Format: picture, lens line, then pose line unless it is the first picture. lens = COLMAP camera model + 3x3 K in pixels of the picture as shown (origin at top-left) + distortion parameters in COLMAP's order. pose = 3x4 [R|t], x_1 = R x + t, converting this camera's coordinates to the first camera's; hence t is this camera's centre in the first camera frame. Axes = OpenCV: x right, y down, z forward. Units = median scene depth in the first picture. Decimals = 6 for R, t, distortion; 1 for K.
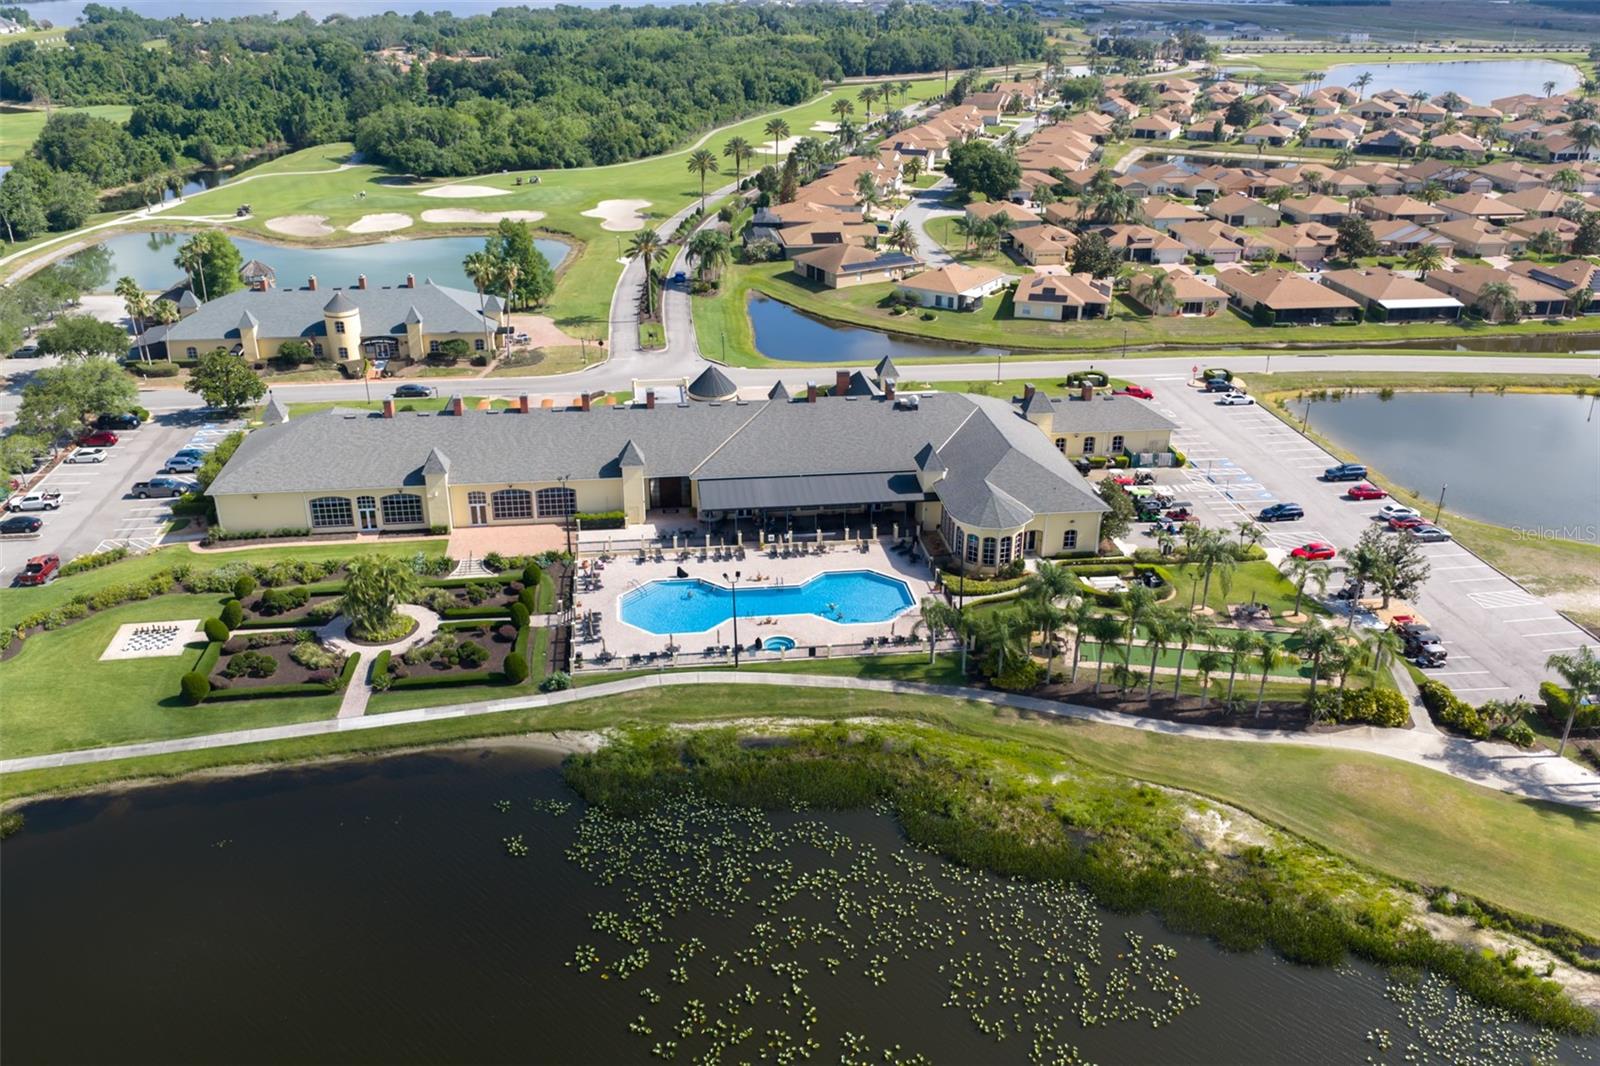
lens RADIAL K [[1322.2, 0, 800.0], [0, 1322.2, 533.0], [0, 0, 1]] dist [0.019405, -0.034570]
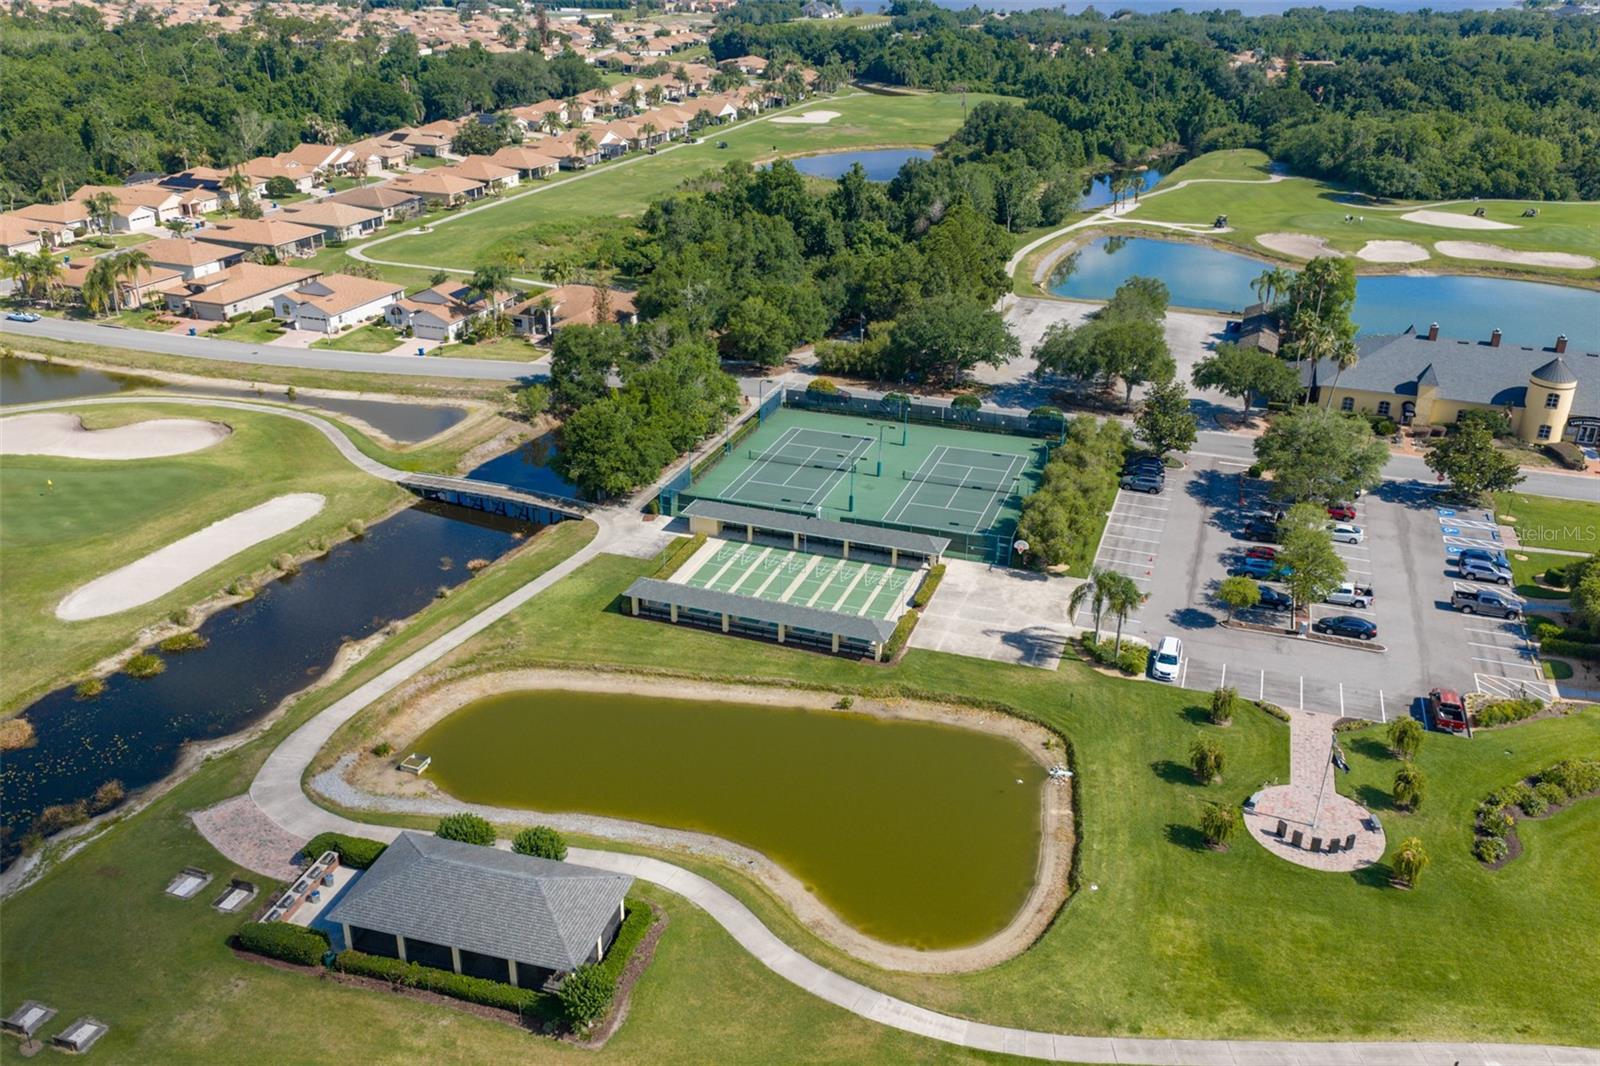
lens RADIAL K [[1322.2, 0, 800.0], [0, 1322.2, 533.0], [0, 0, 1]] dist [0.019405, -0.034570]
pose [[0.893978, 0.190582, -0.405564, -0.412508], [-0.190170, 0.980864, 0.041737, -0.023233], [0.405757, 0.039814, 0.913113, 0.083525]]
